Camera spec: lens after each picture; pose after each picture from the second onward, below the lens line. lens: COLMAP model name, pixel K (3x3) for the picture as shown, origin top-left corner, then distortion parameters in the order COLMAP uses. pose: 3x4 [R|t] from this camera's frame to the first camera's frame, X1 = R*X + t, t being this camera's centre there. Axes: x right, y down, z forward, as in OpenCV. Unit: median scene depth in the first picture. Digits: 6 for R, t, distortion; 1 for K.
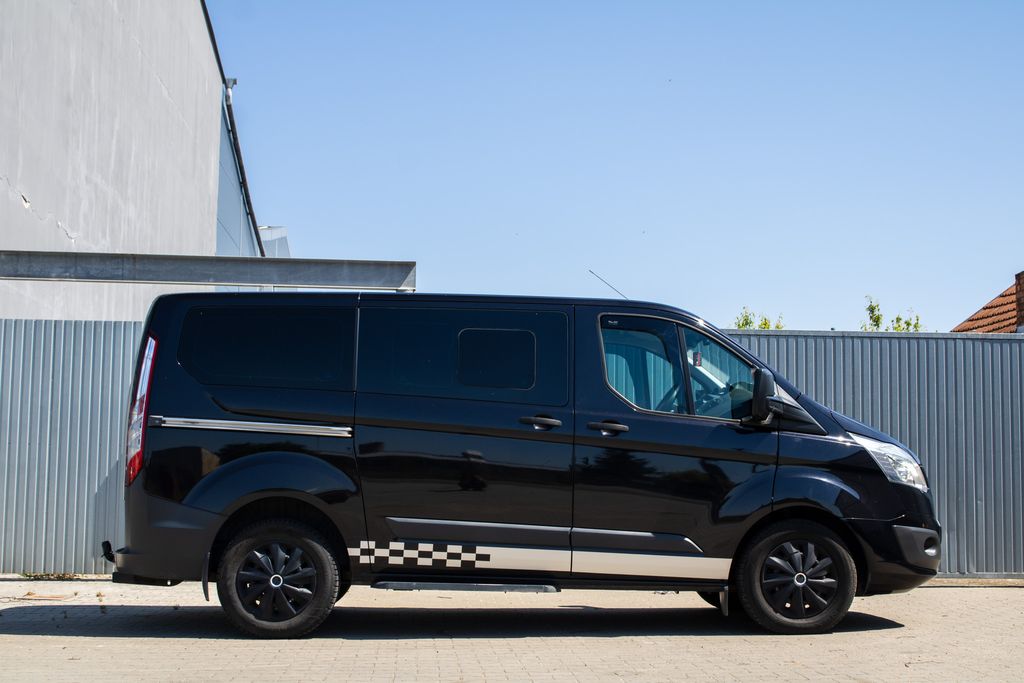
lens RADIAL K [[1574.6, 0, 513.2], [0, 1574.6, 334.8], [0, 0, 1]] dist [0.008318, 0.000000]
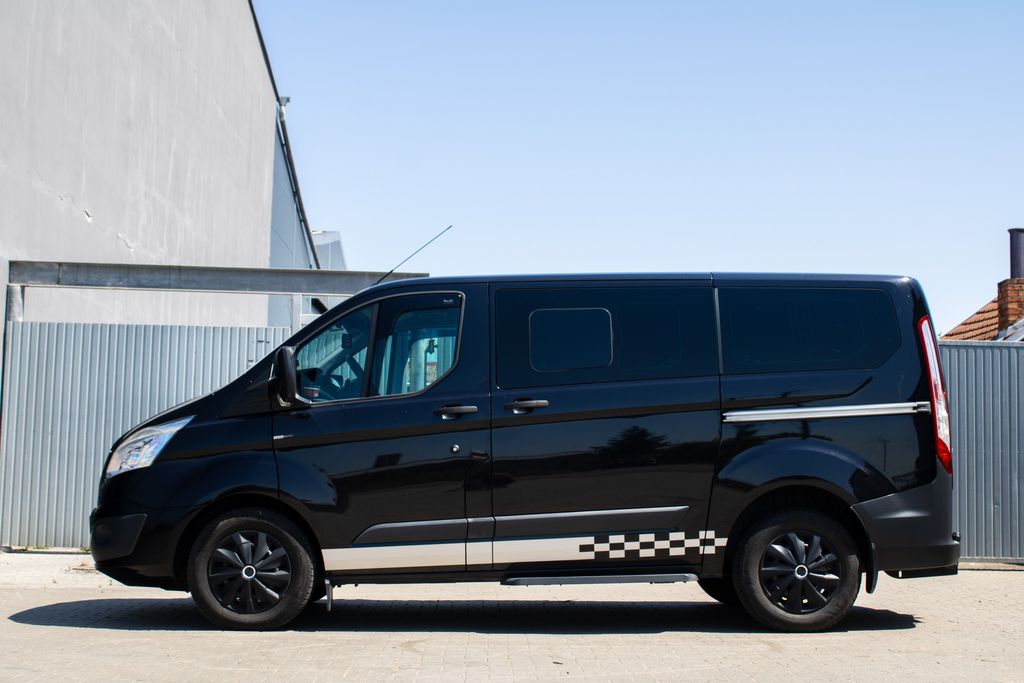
lens RADIAL K [[1497.3, 0, 511.5], [0, 1497.3, 341.3], [0, 0, 1]] dist [-0.016384, 0.000000]
pose [[0.999363, 0.005926, -0.035179, 0.024836], [-0.005676, 0.999958, 0.007223, -0.004505], [0.035221, -0.007019, 0.999355, -0.043717]]
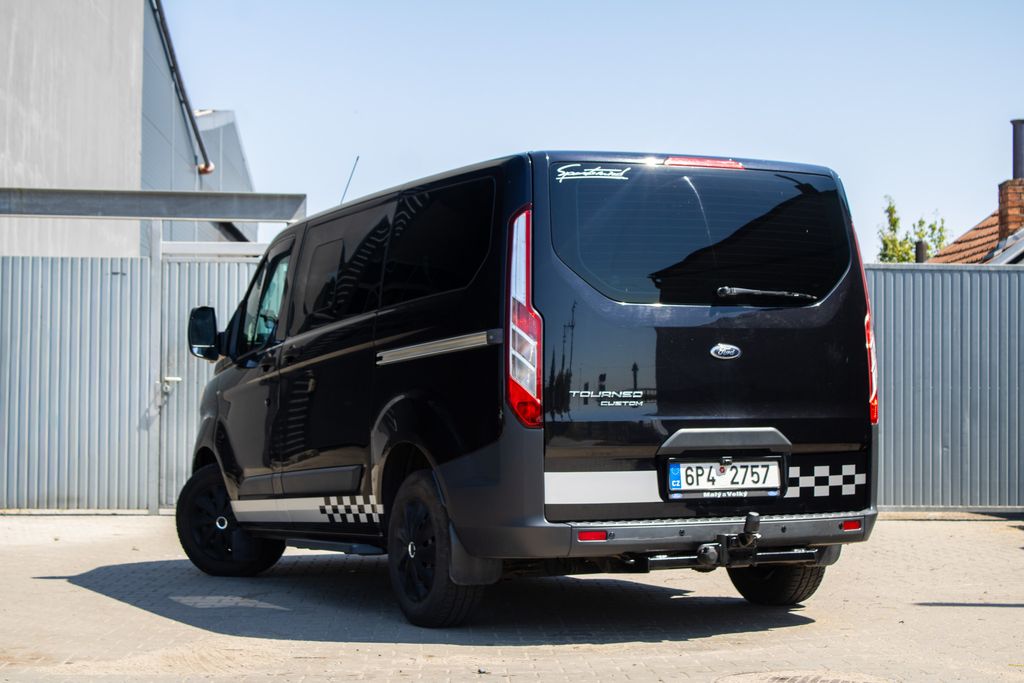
lens RADIAL K [[1953.4, 0, 516.3], [0, 1953.4, 351.5], [0, 0, 1]] dist [0.045499, 0.000000]
pose [[0.999876, -0.003088, -0.015426, 0.064858], [0.004111, 0.997762, 0.066744, -0.021451], [0.015186, -0.066799, 0.997651, -0.167502]]
